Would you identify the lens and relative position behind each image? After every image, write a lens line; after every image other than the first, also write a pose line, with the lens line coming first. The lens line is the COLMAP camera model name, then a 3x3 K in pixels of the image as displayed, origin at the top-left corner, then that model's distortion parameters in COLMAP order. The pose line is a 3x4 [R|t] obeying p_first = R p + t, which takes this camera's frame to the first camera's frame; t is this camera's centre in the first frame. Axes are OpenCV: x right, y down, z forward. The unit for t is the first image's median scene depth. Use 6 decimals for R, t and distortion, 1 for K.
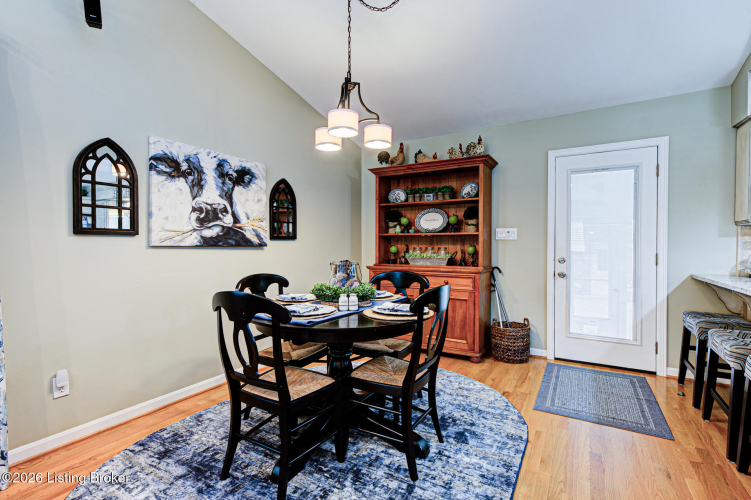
lens RADIAL K [[353.1, 0, 372.3], [0, 353.1, 248.6], [0, 0, 1]] dist [0.000555, 0.000573]
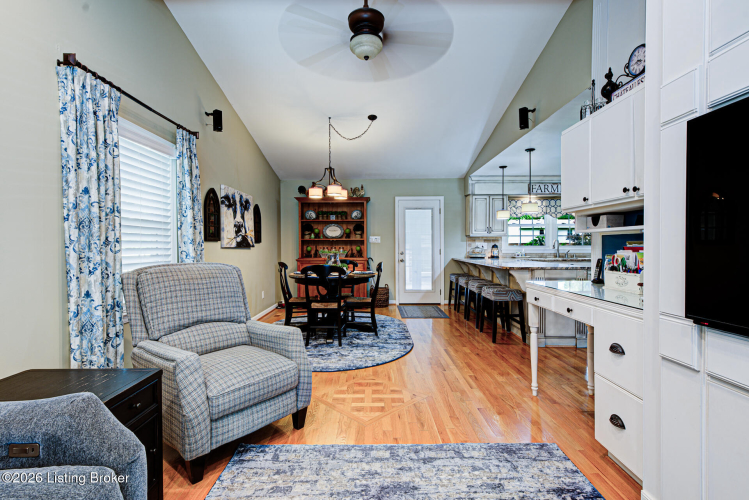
lens RADIAL K [[352.2, 0, 373.2], [0, 352.2, 248.6], [0, 0, 1]] dist [0.000555, 0.000573]
pose [[0.863265, -0.010580, 0.504639, -0.563767], [0.012591, 0.999921, -0.000574, 0.006347], [-0.504593, 0.006849, 0.863330, -0.581294]]
